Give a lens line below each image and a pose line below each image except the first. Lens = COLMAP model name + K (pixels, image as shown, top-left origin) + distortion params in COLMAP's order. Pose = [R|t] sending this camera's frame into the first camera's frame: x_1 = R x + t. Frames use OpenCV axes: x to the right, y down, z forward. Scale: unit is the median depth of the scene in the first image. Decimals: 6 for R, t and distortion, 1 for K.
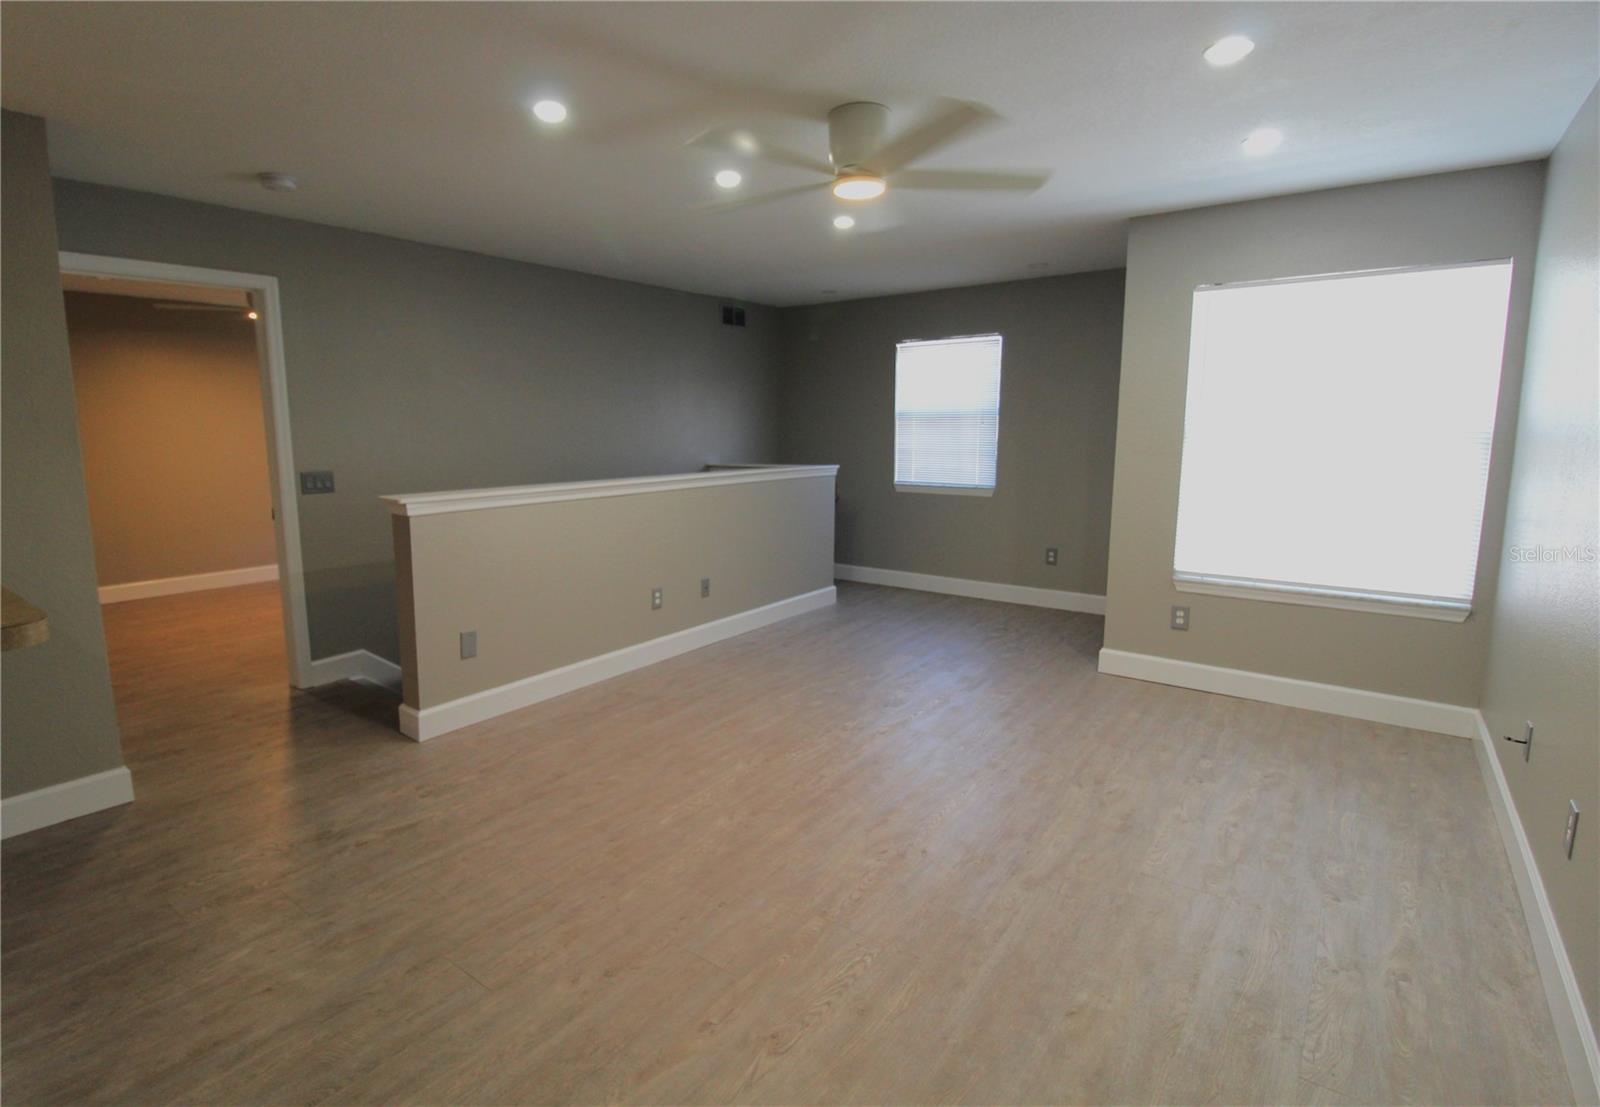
lens RADIAL K [[795.0, 0, 759.0], [0, 795.0, 540.5], [0, 0, 1]] dist [0.006018, -0.018391]
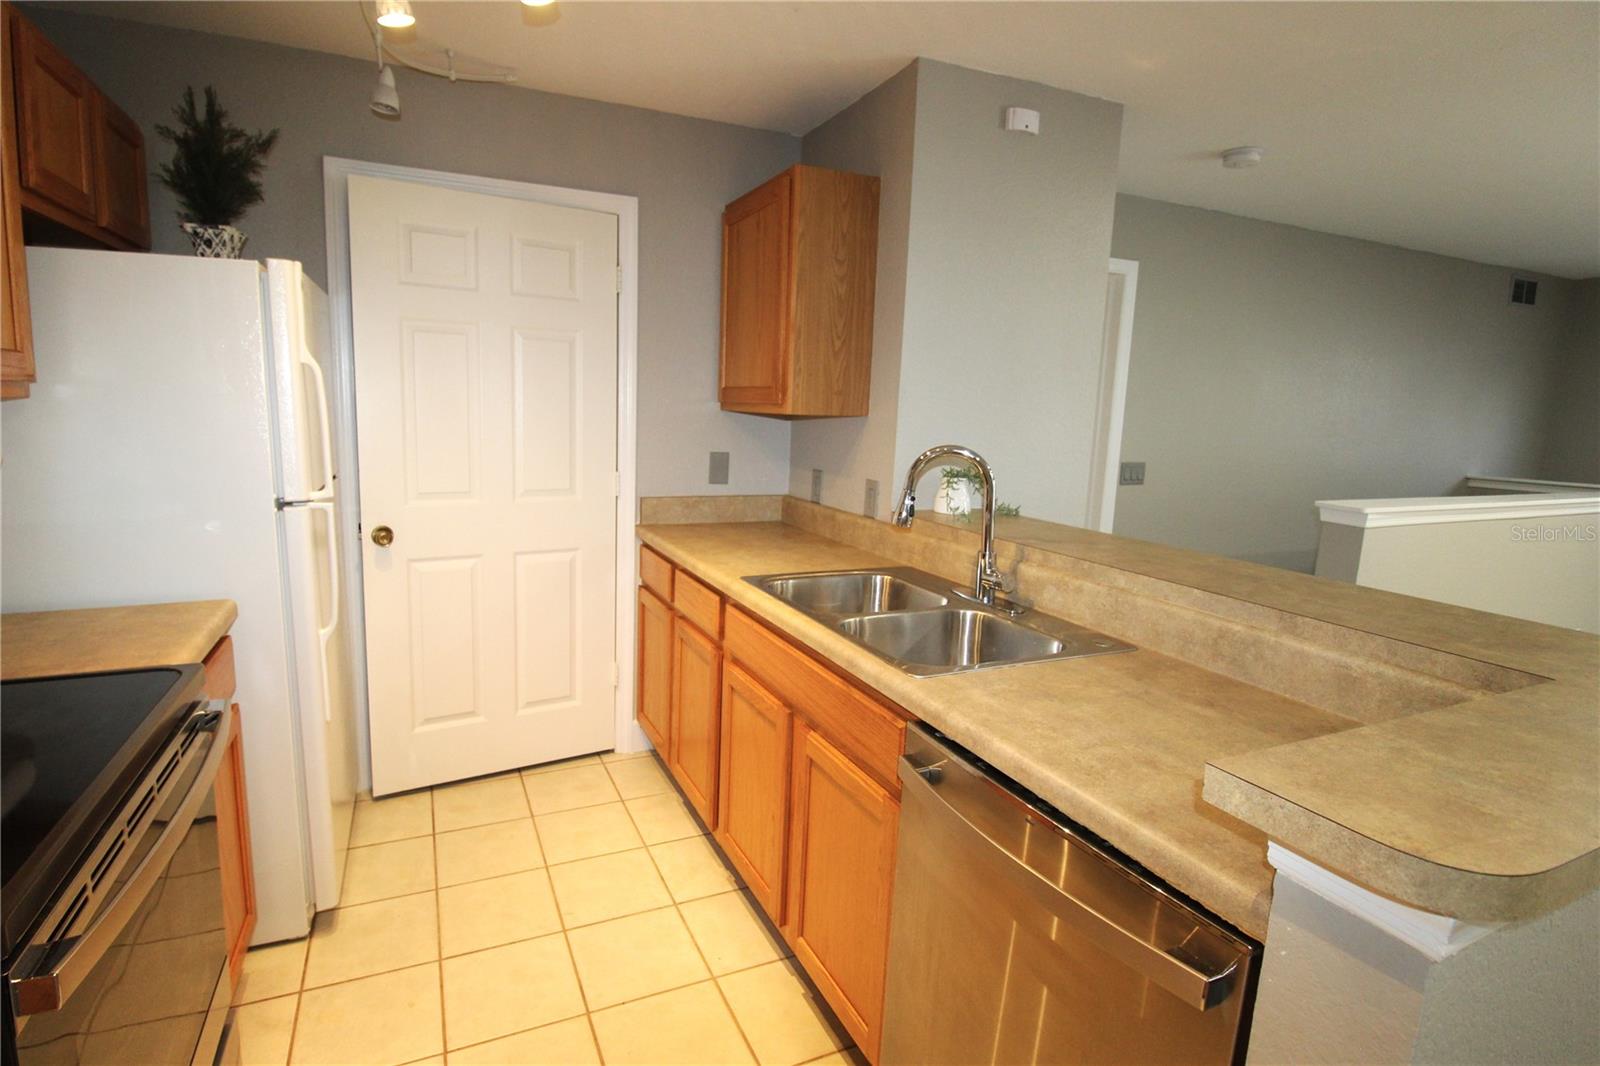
lens RADIAL K [[782.6, 0, 757.4], [0, 782.6, 520.4], [0, 0, 1]] dist [0.000163, -0.015227]
pose [[0.874552, 0.103054, -0.473855, -0.641570], [-0.103163, 0.994329, 0.025849, 0.008849], [0.473831, 0.026278, 0.880223, -0.067699]]
